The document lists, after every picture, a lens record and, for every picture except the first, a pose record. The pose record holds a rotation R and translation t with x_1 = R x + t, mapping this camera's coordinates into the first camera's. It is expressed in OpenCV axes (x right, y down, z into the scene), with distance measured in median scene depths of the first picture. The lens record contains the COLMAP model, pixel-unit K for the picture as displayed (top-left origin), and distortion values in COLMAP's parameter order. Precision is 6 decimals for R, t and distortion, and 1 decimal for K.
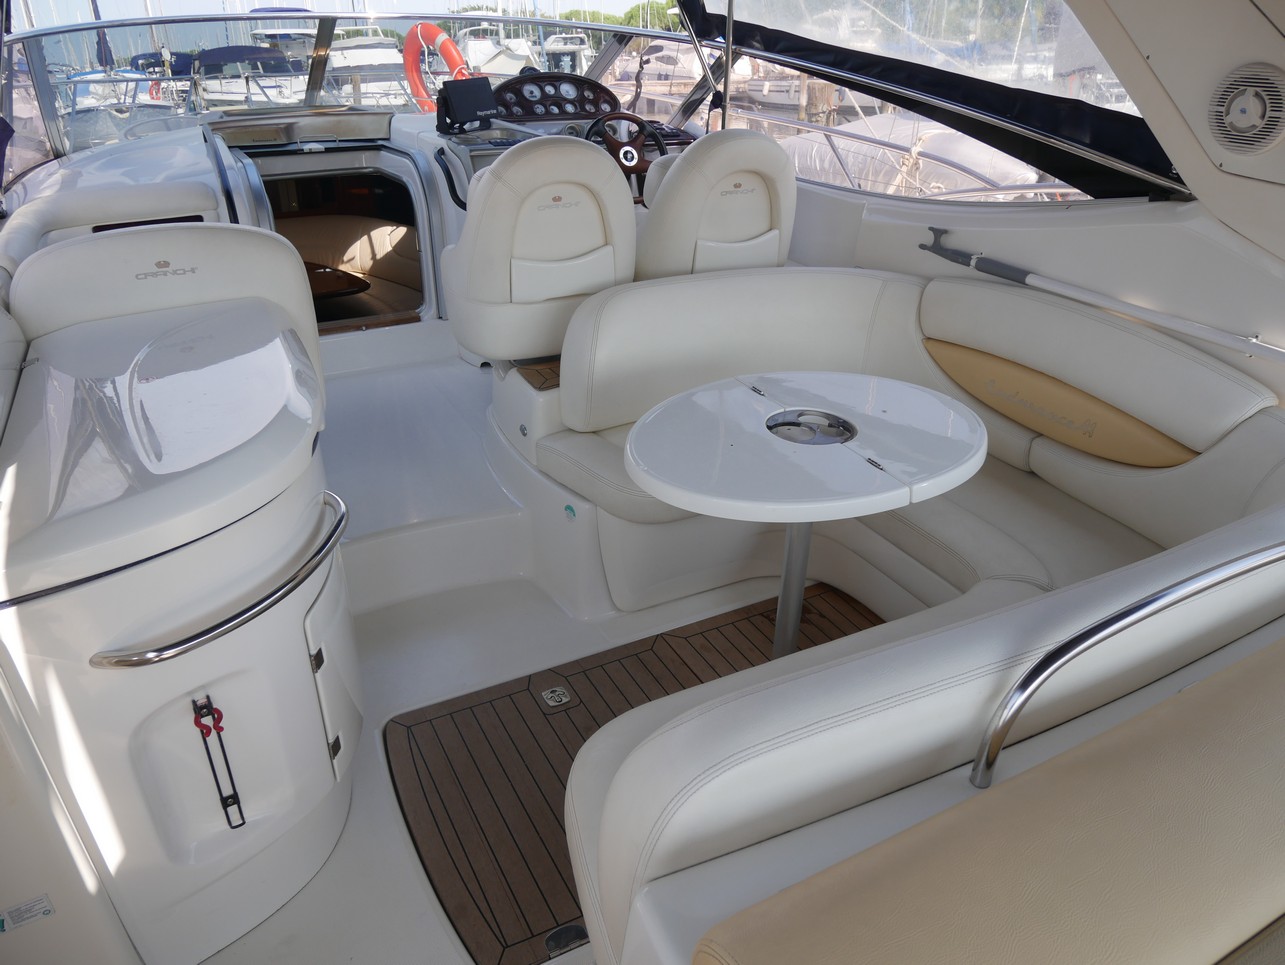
lens RADIAL K [[922.6, 0, 649.0], [0, 922.6, 477.0], [0, 0, 1]] dist [-0.061425, 0.013035]
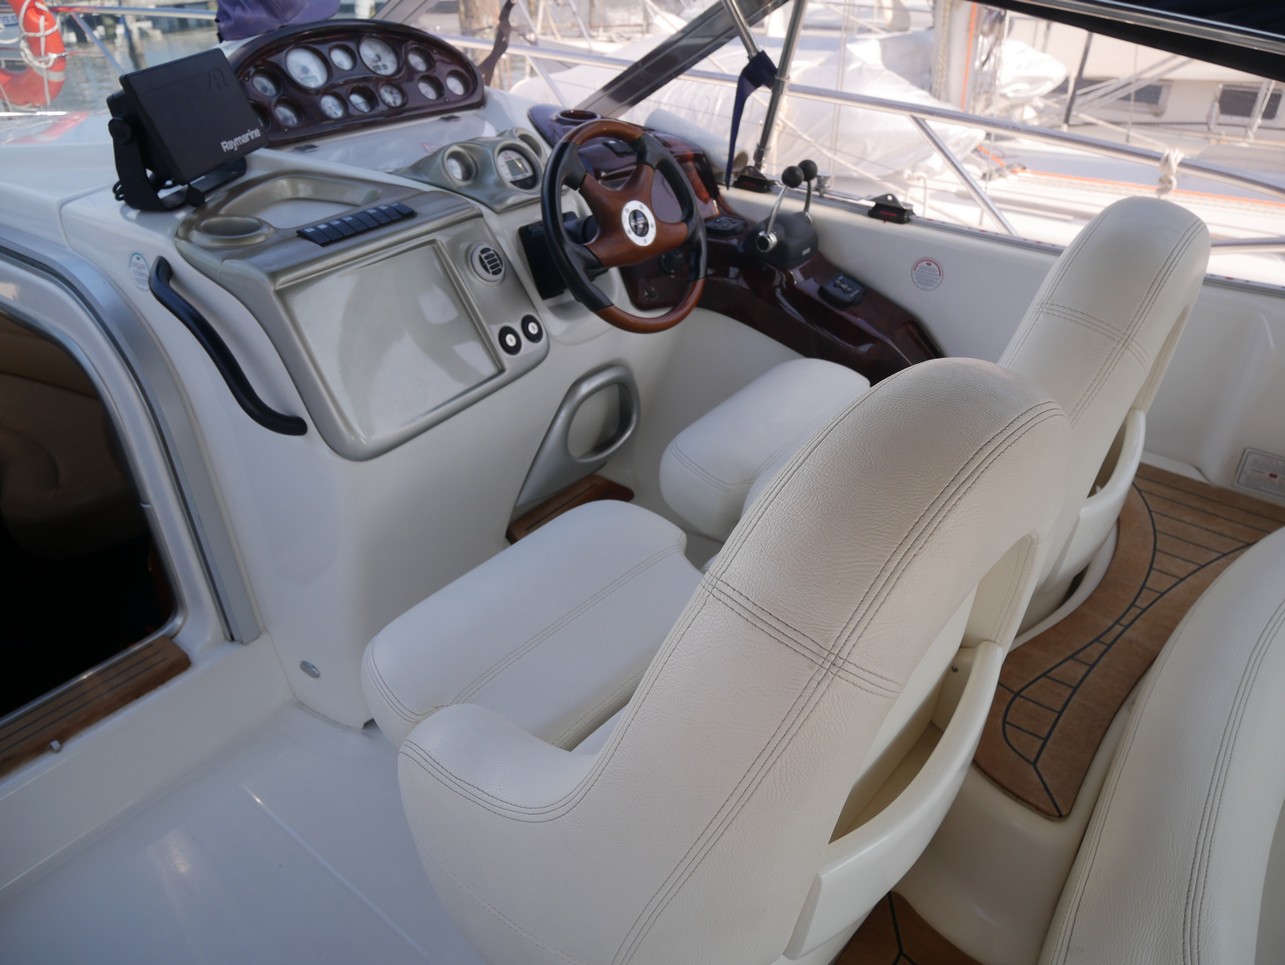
lens RADIAL K [[922.6, 0, 633.3], [0, 922.6, 491.1], [0, 0, 1]] dist [-0.061425, 0.013035]
pose [[0.922455, -0.217017, 0.319343, -0.170279], [0.181218, 0.973681, 0.138220, -0.257846], [-0.340934, -0.069631, 0.937505, 0.525440]]
